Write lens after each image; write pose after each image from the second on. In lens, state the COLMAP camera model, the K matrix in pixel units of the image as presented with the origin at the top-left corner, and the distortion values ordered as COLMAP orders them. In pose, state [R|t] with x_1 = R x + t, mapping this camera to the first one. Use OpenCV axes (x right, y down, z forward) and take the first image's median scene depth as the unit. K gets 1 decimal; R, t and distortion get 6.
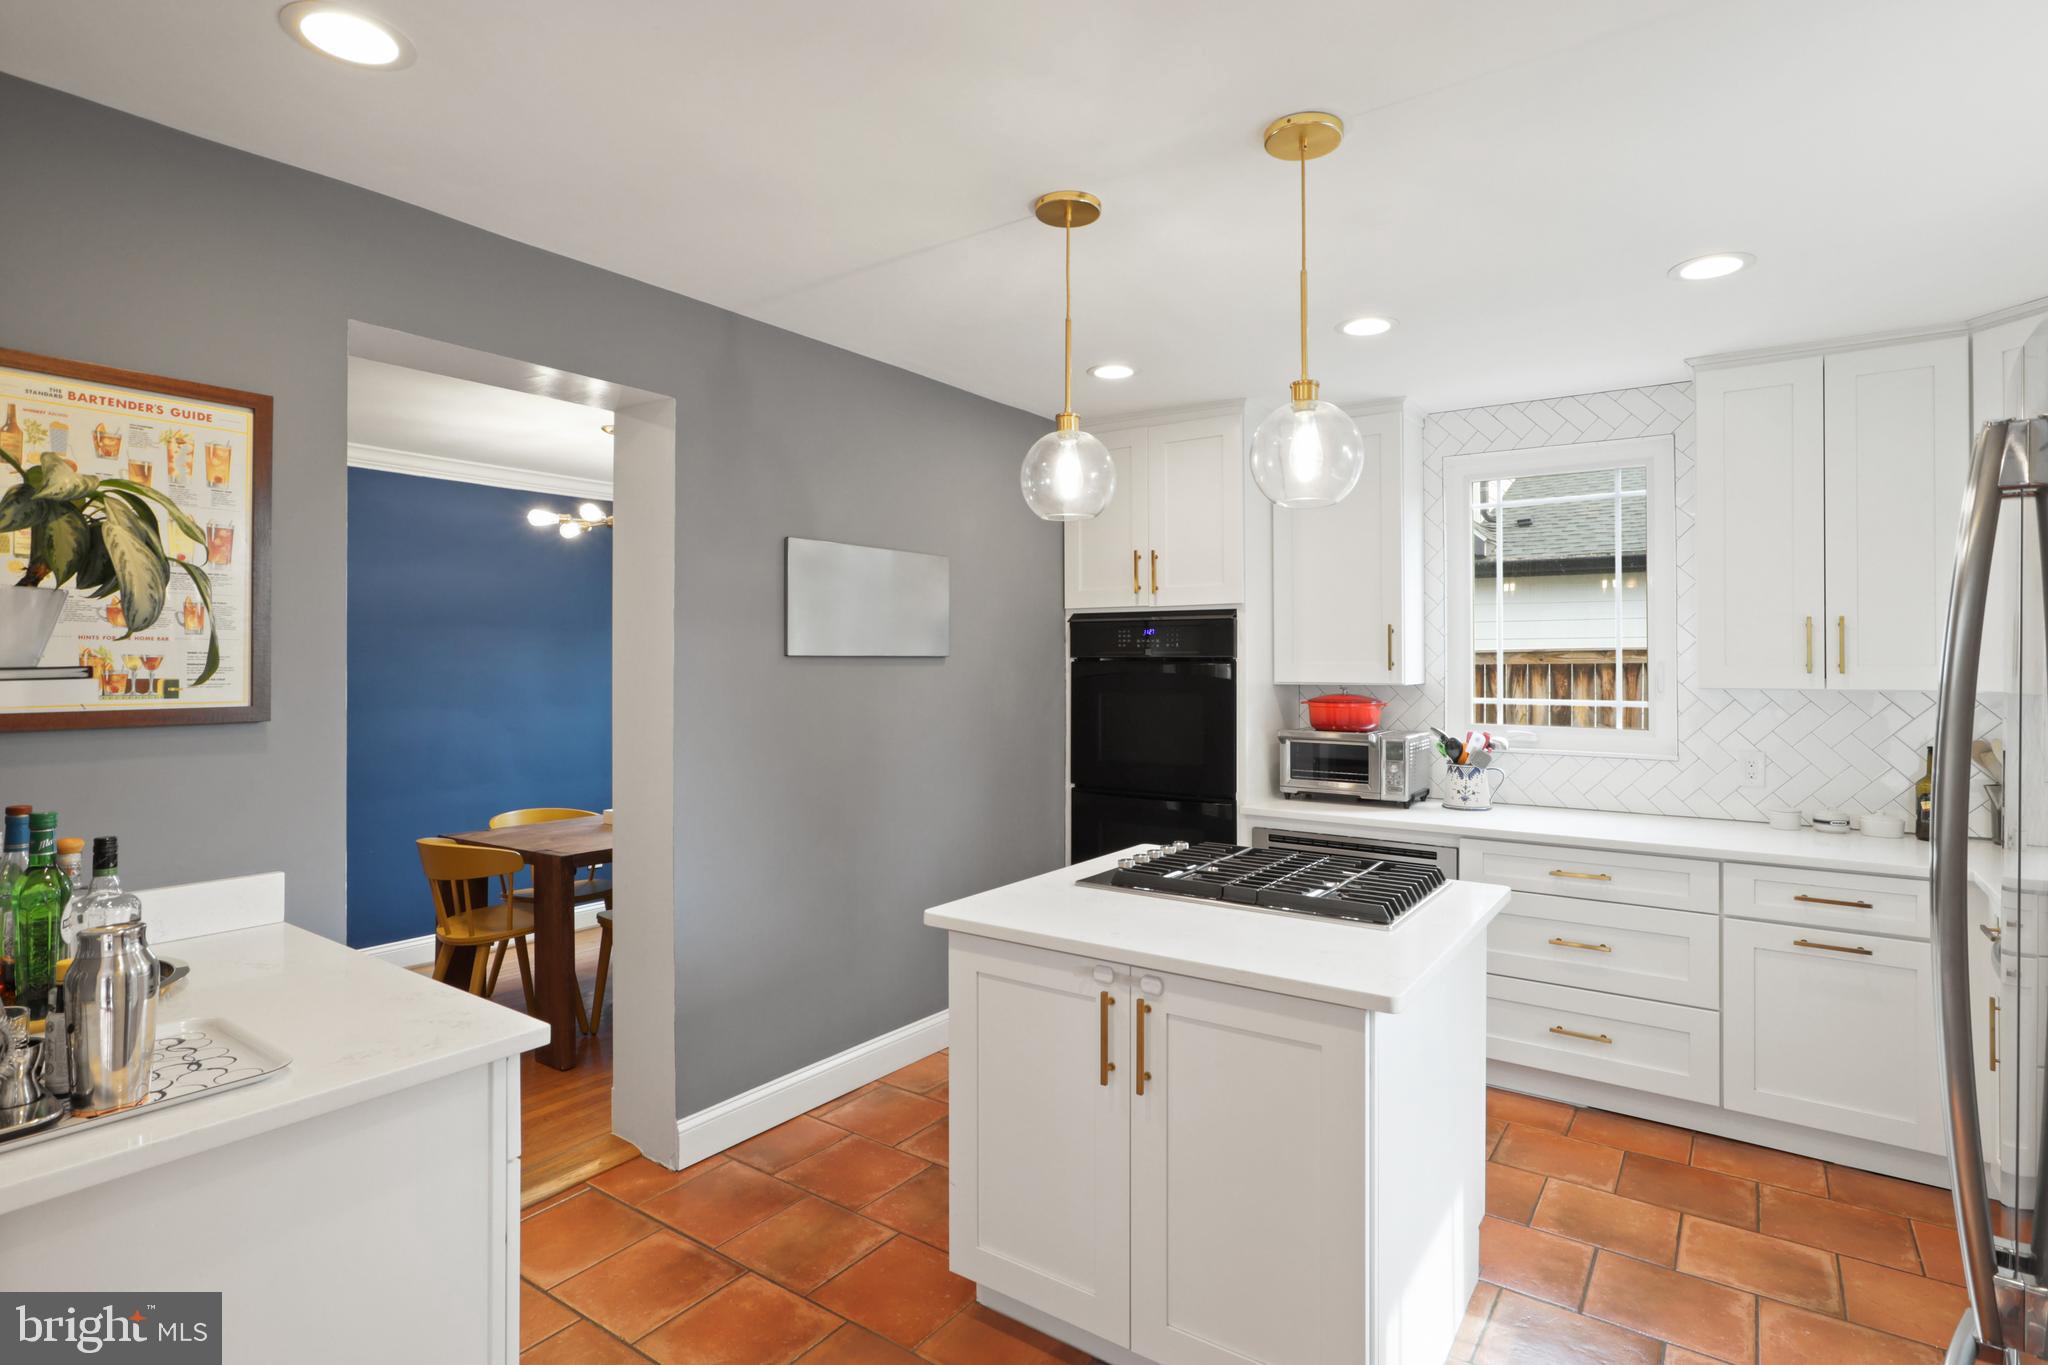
lens RADIAL K [[1008.0, 0, 1028.6], [0, 1008.0, 666.0], [0, 0, 1]] dist [-0.013992, -0.000001]
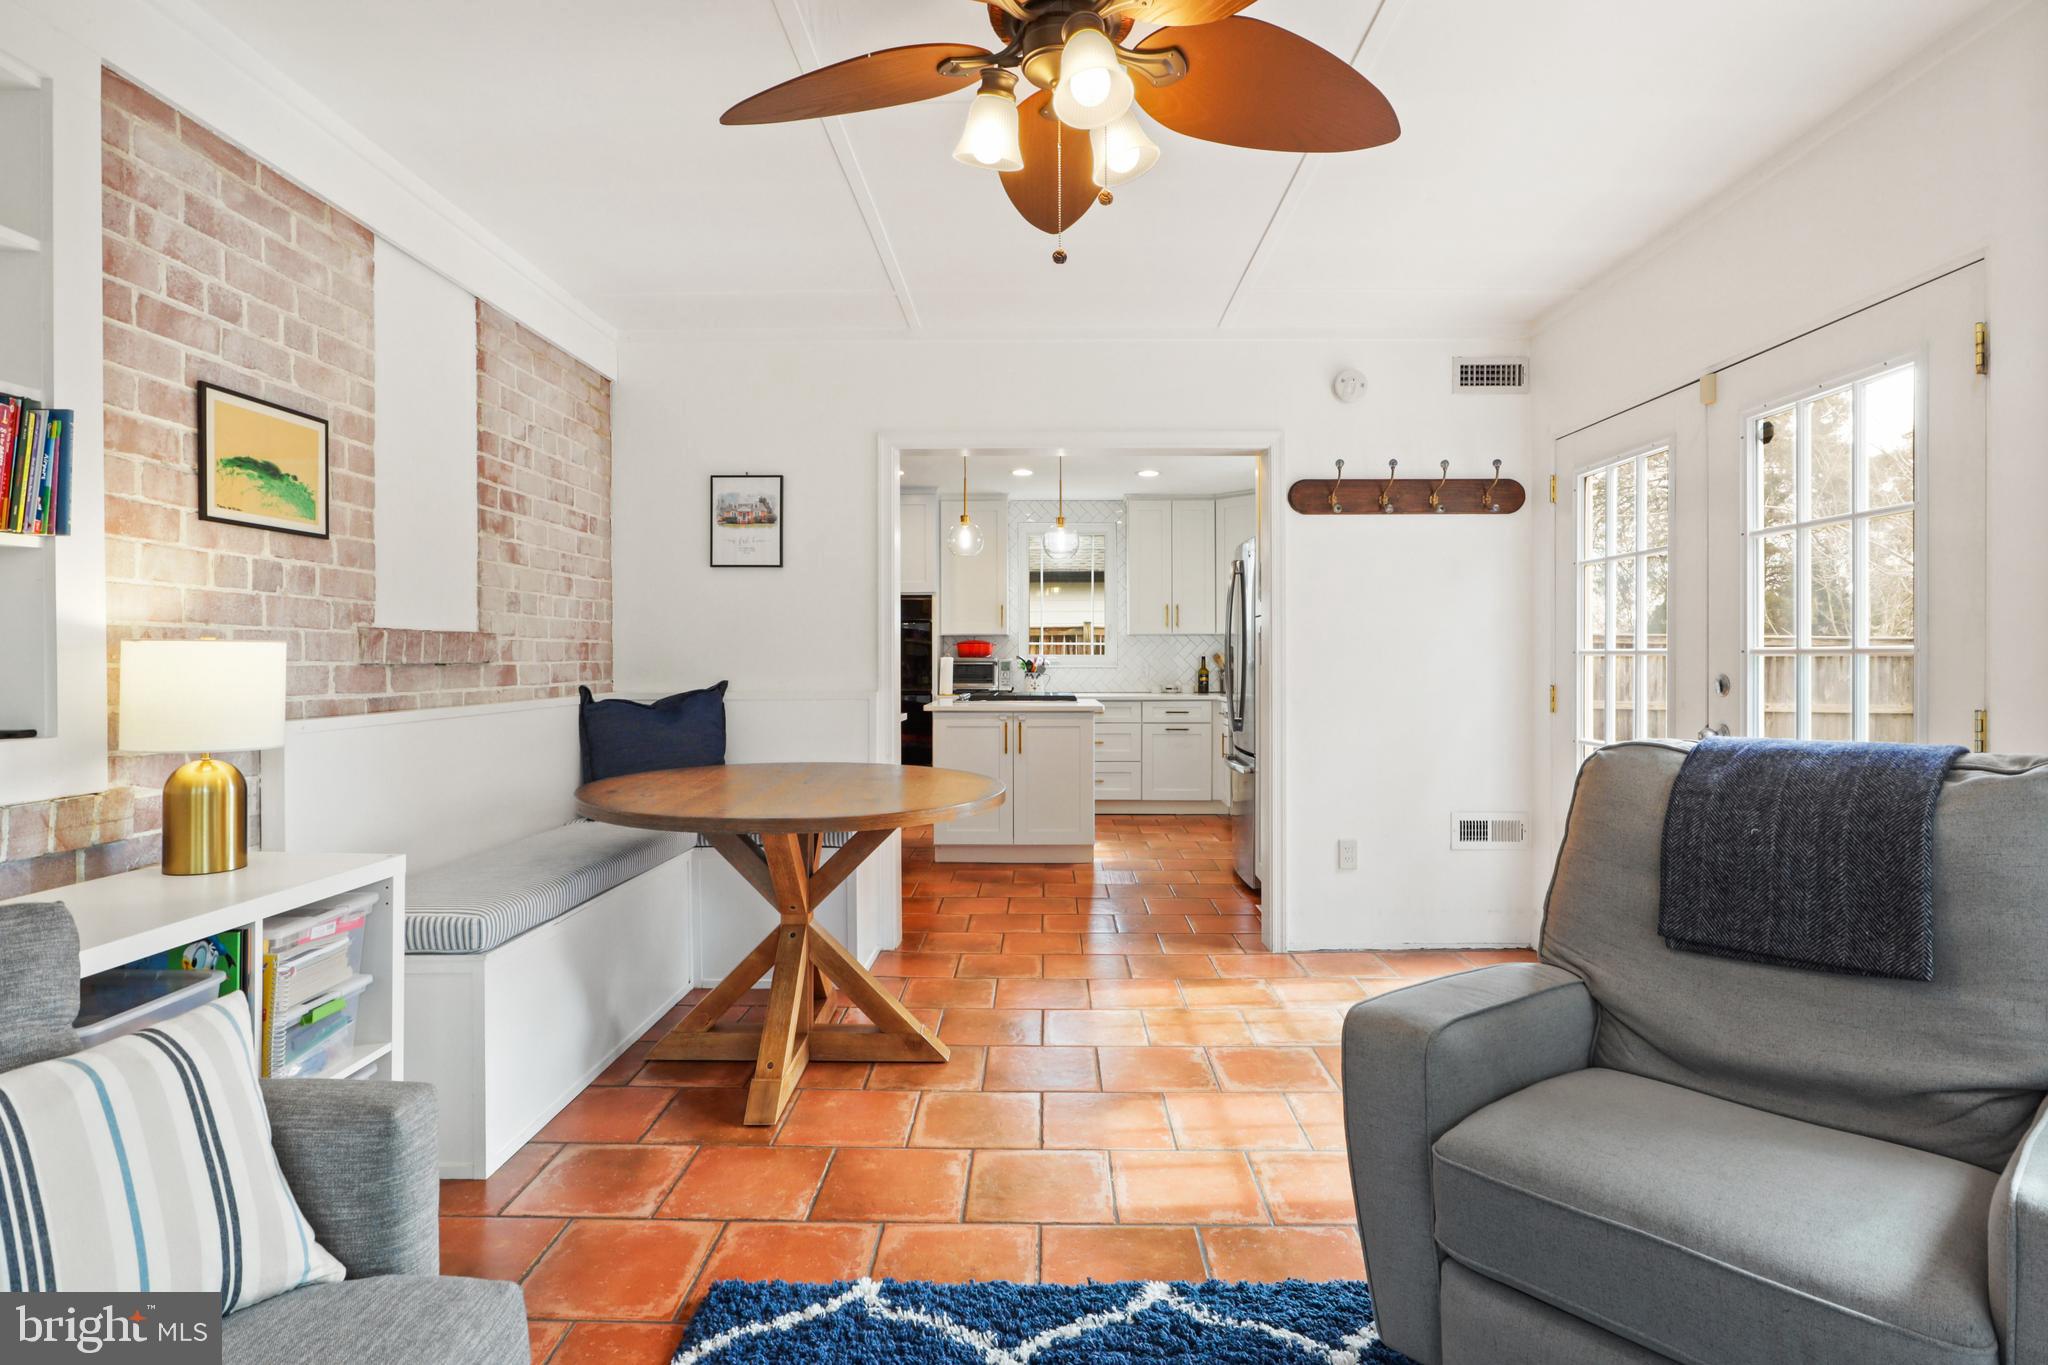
lens RADIAL K [[1008.0, 0, 1021.5], [0, 1008.0, 672.0], [0, 0, 1]] dist [-0.013992, -0.000001]
pose [[0.825624, -0.009923, 0.564133, -0.766003], [0.007576, 0.999950, 0.006501, 0.082770], [-0.564169, -0.001093, 0.825658, -0.710321]]
